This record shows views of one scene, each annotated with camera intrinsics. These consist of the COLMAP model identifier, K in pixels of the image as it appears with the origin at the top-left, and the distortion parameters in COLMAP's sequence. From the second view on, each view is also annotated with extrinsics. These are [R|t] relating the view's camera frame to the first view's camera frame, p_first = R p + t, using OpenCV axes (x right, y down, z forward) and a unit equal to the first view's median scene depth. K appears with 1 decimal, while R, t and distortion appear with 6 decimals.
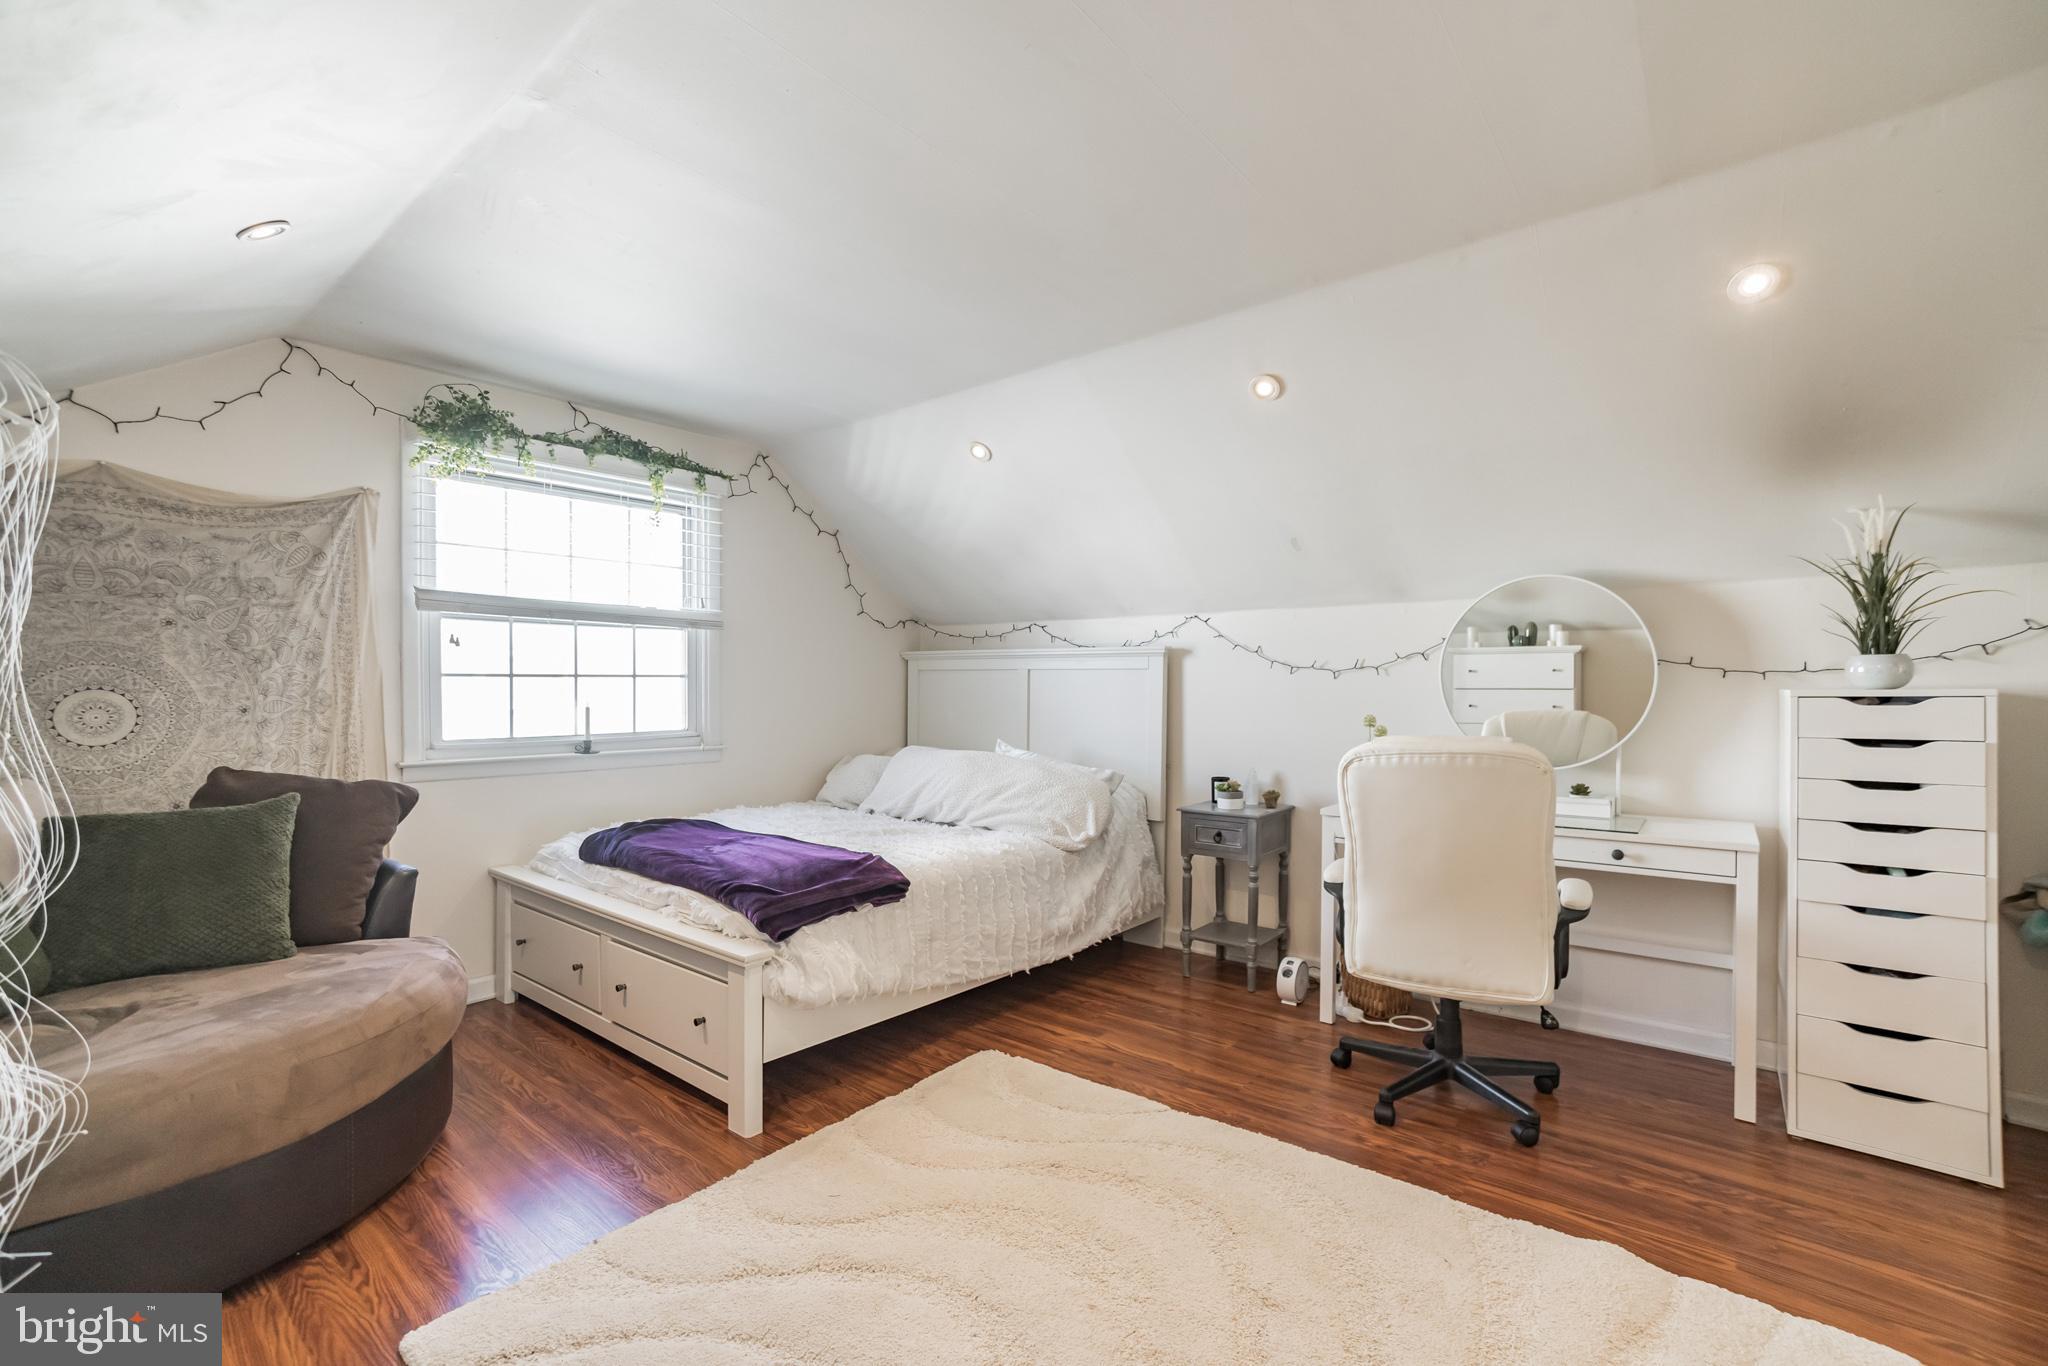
lens RADIAL K [[871.1, 0, 1016.3], [0, 871.1, 682.8], [0, 0, 1]] dist [-0.000606, 0.000187]
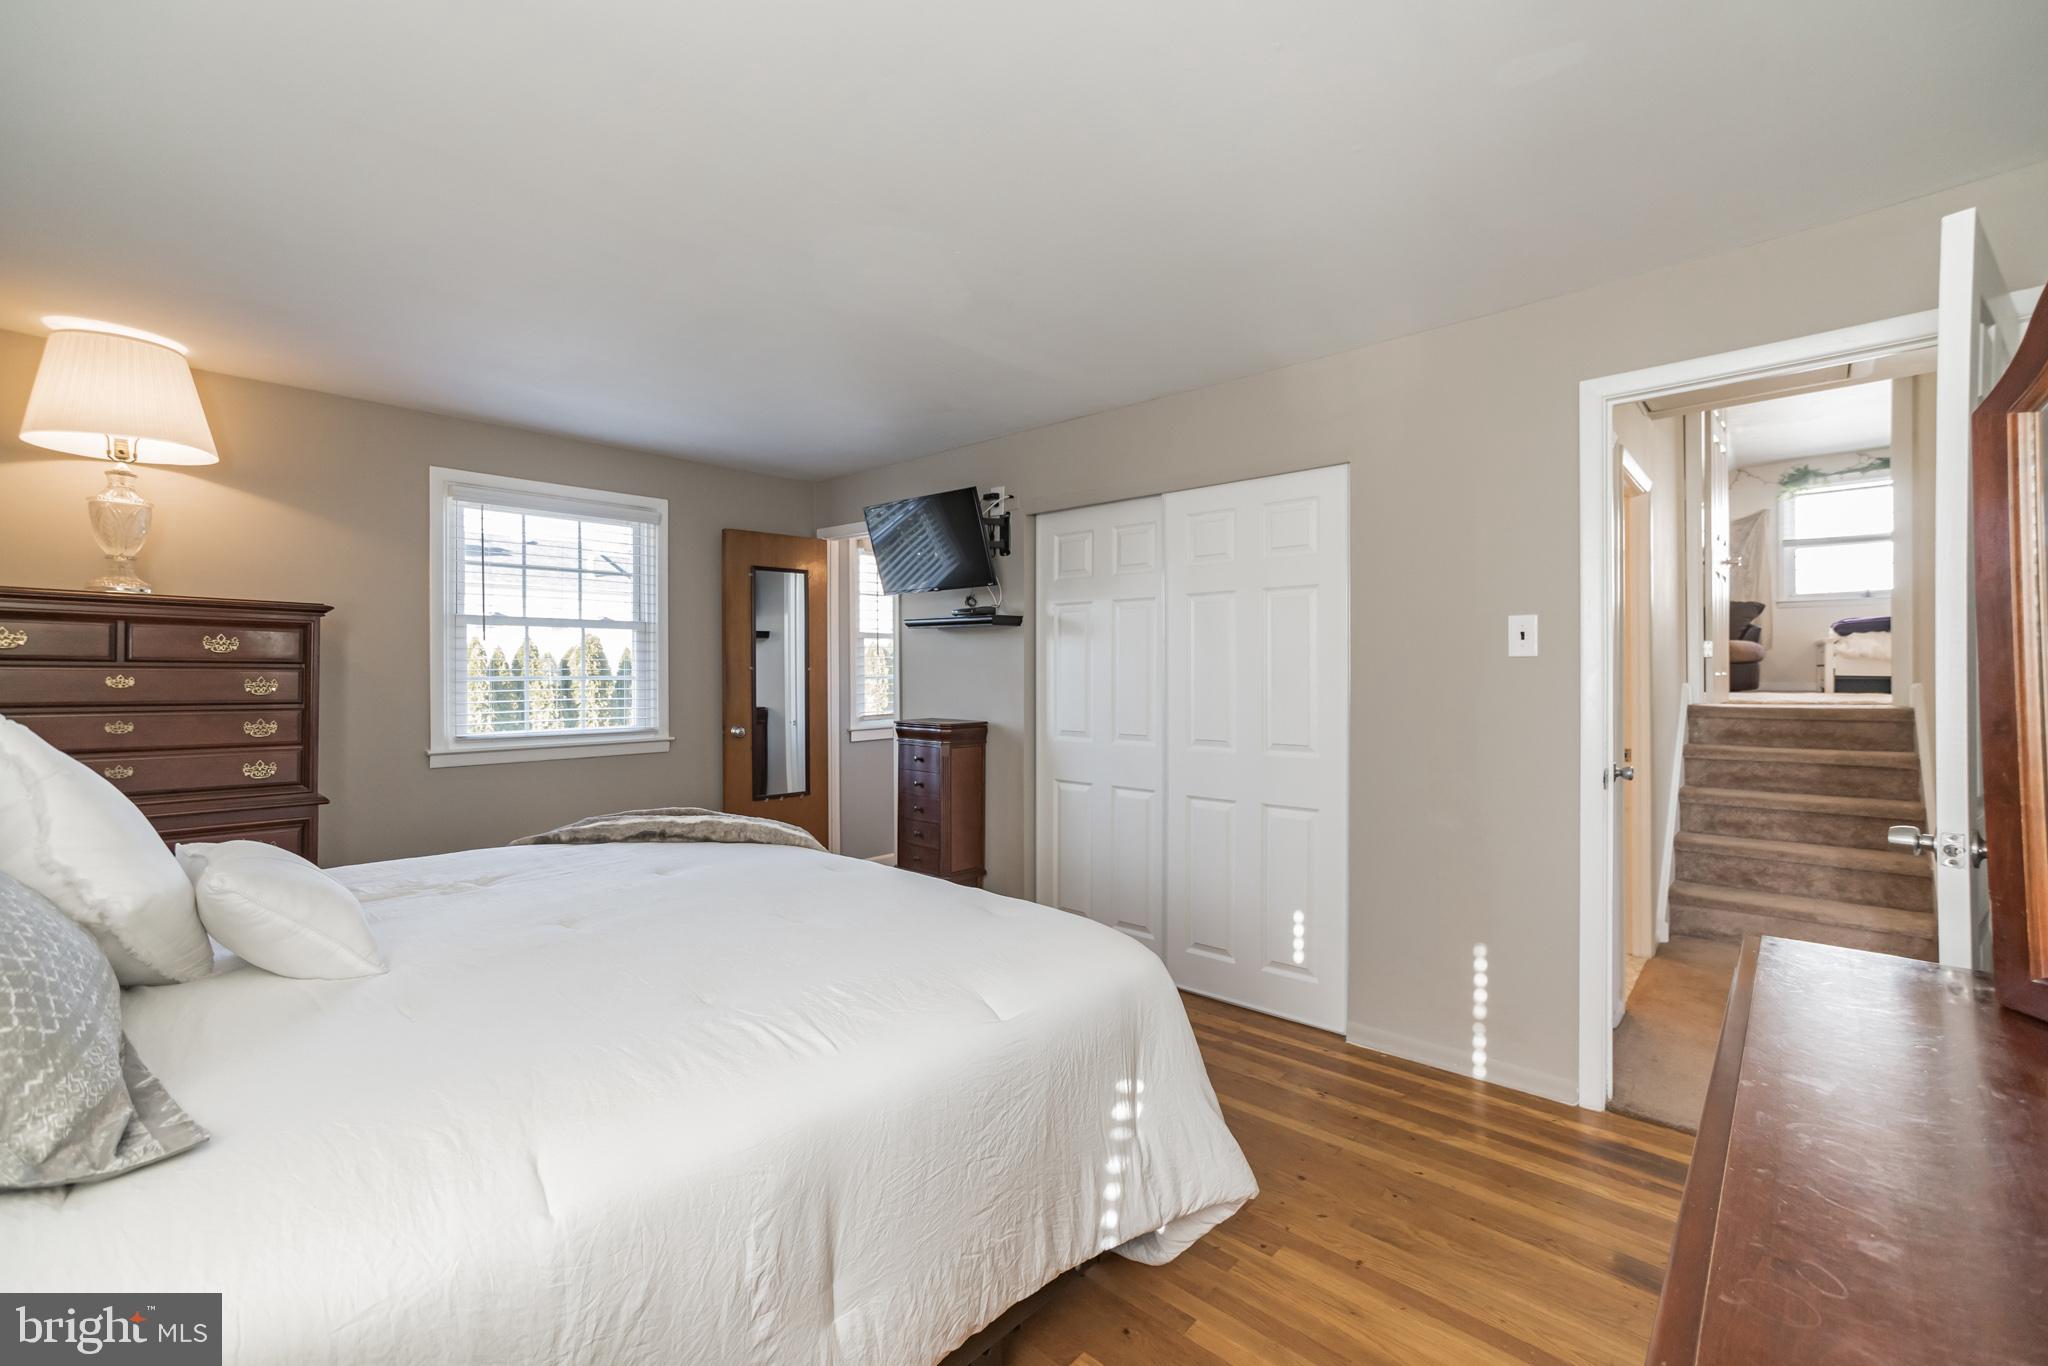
lens RADIAL K [[871.1, 0, 1016.3], [0, 871.1, 682.8], [0, 0, 1]] dist [-0.000606, 0.000187]
pose [[-0.041669, 0.009168, -0.999089, 2.226524], [0.006562, 0.999939, 0.008903, 0.311206], [0.999110, -0.006185, -0.041727, -1.370262]]
